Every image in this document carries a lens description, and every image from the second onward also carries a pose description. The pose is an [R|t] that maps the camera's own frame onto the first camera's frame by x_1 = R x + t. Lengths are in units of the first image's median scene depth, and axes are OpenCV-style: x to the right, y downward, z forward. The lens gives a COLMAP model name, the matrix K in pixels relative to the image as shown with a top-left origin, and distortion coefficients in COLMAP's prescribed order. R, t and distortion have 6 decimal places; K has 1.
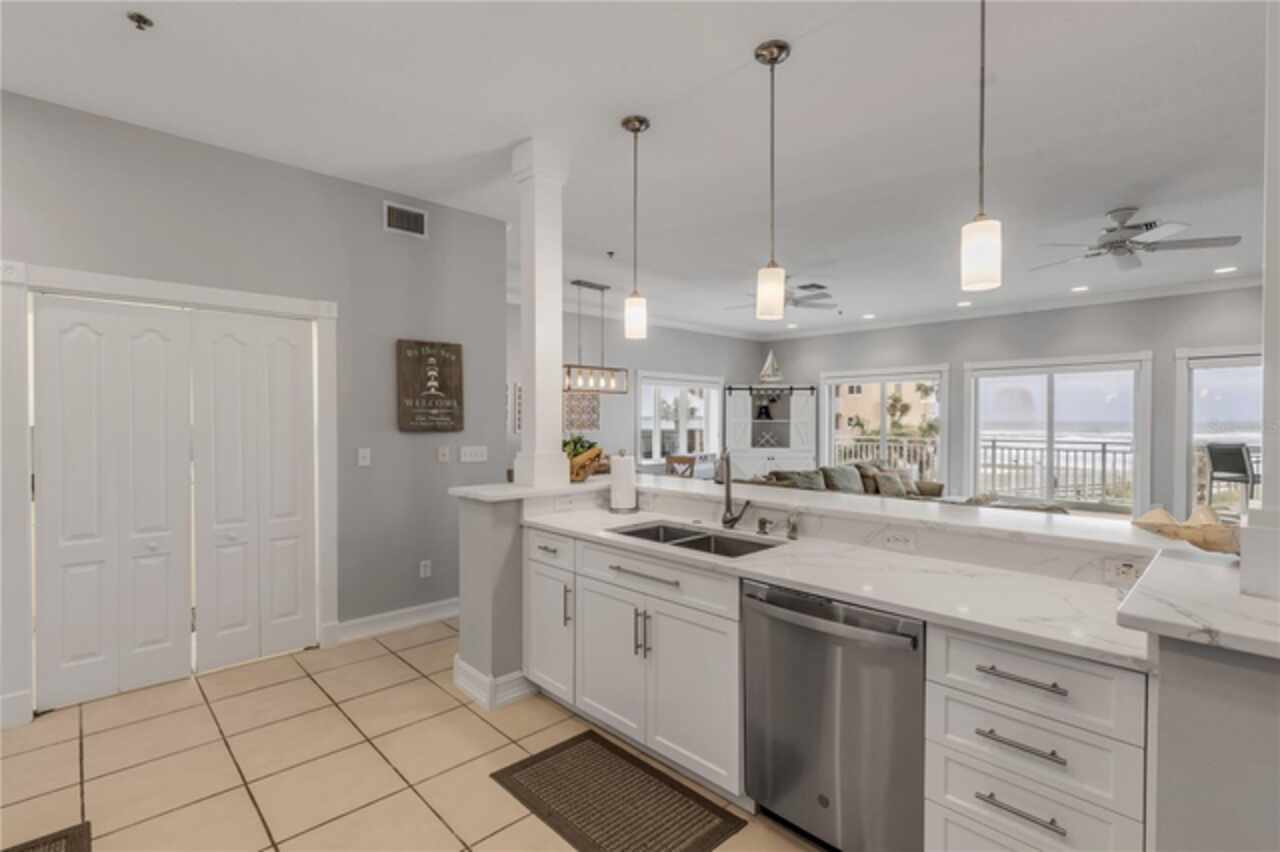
lens RADIAL K [[584.7, 0, 632.9], [0, 584.7, 430.6], [0, 0, 1]] dist [0.002407, -0.000893]
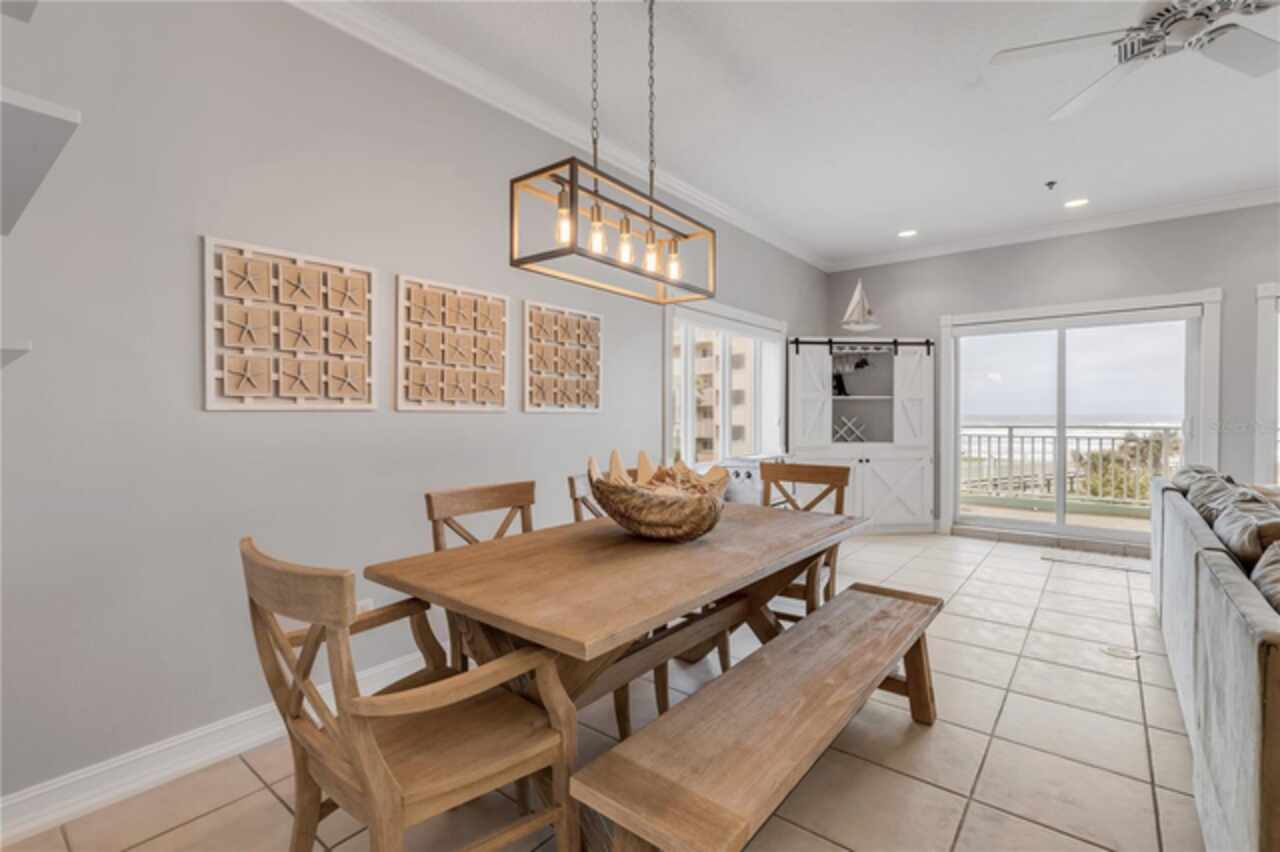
lens RADIAL K [[584.7, 0, 633.3], [0, 584.7, 417.4], [0, 0, 1]] dist [0.002407, -0.000893]
pose [[0.990876, -0.004851, 0.134688, -0.074284], [0.006888, 0.999869, -0.014659, 0.010623], [-0.134600, 0.015453, 0.990780, 0.444976]]
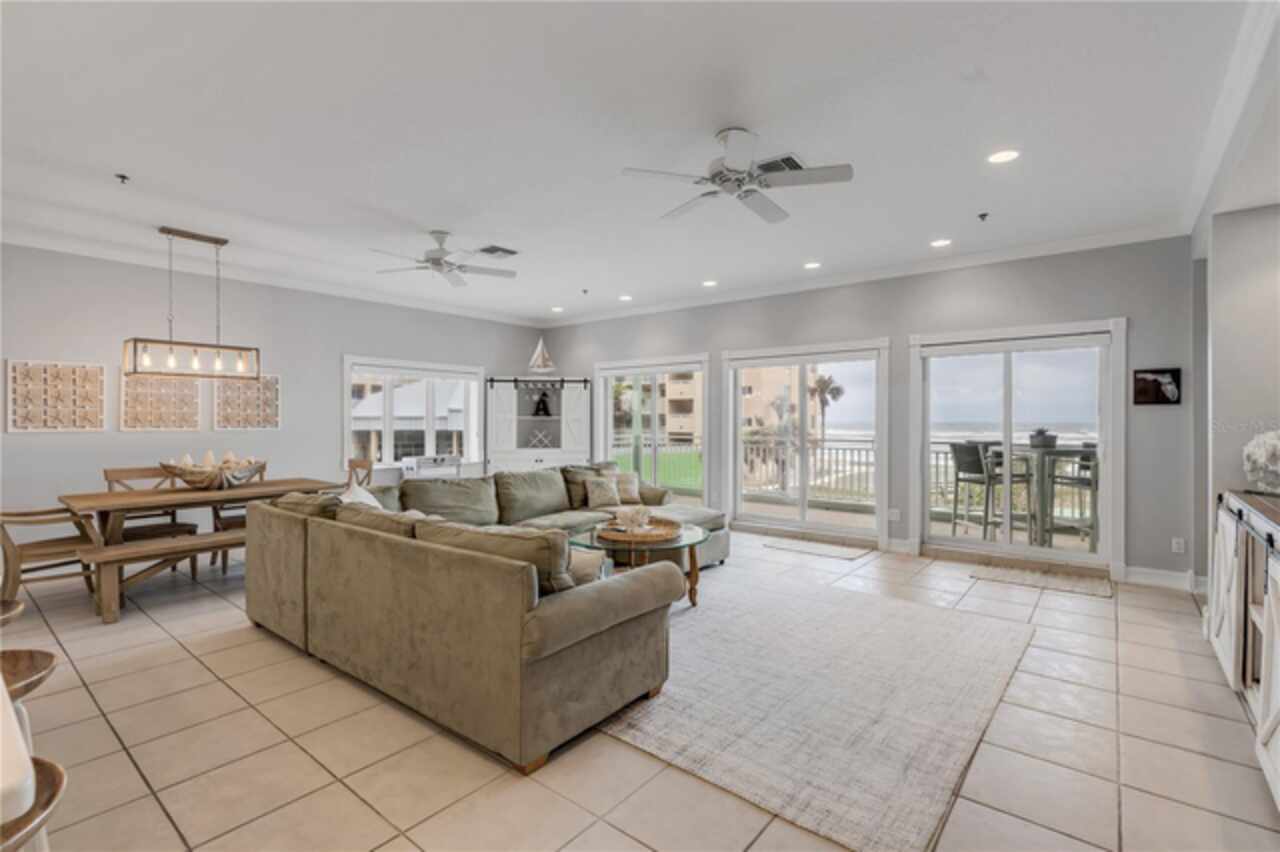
lens RADIAL K [[584.7, 0, 632.3], [0, 584.7, 424.4], [0, 0, 1]] dist [0.002407, -0.000893]
pose [[0.991056, -0.000731, 0.133444, 0.256848], [0.002423, 0.999919, -0.012519, 0.004448], [-0.133424, 0.012730, 0.990977, 0.114386]]
